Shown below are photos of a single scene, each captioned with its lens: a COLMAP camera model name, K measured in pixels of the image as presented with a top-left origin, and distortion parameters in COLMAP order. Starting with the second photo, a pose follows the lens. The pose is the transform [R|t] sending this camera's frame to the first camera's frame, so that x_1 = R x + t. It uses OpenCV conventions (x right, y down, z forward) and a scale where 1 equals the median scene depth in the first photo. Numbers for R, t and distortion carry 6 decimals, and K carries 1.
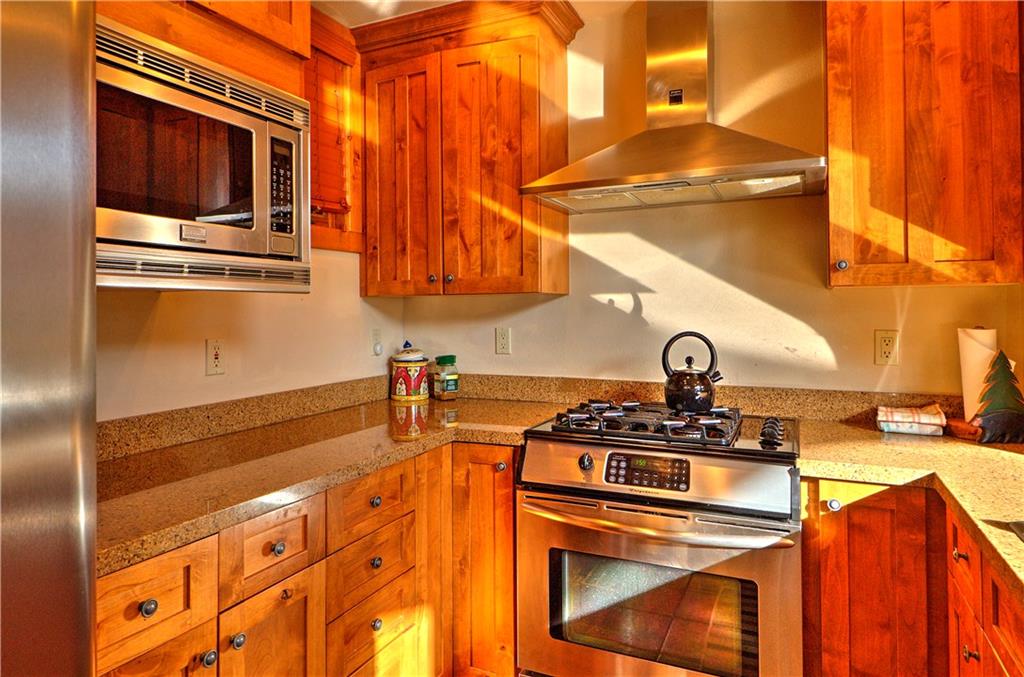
lens RADIAL K [[613.0, 0, 510.1], [0, 613.0, 310.4], [0, 0, 1]] dist [0.003931, -0.023492]
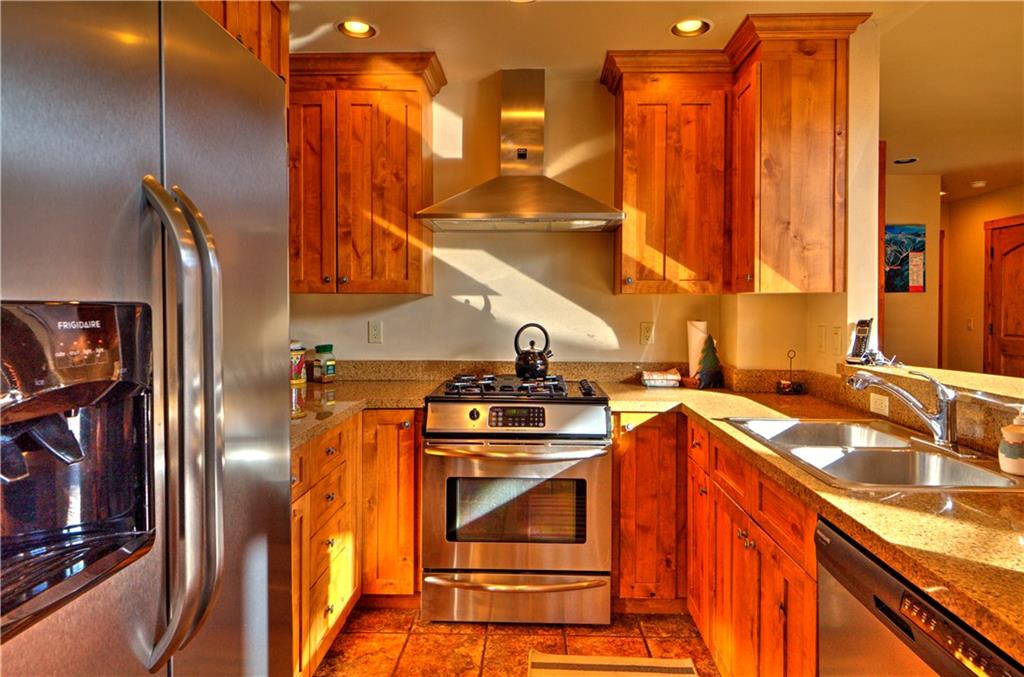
lens RADIAL K [[611.8, 0, 512.0], [0, 611.8, 338.5], [0, 0, 1]] dist [-0.030212, -0.000548]
pose [[0.918148, -0.008326, 0.396150, -0.322453], [-0.010303, 0.998939, 0.044875, 0.006884], [-0.396104, -0.045283, 0.917088, -0.293784]]
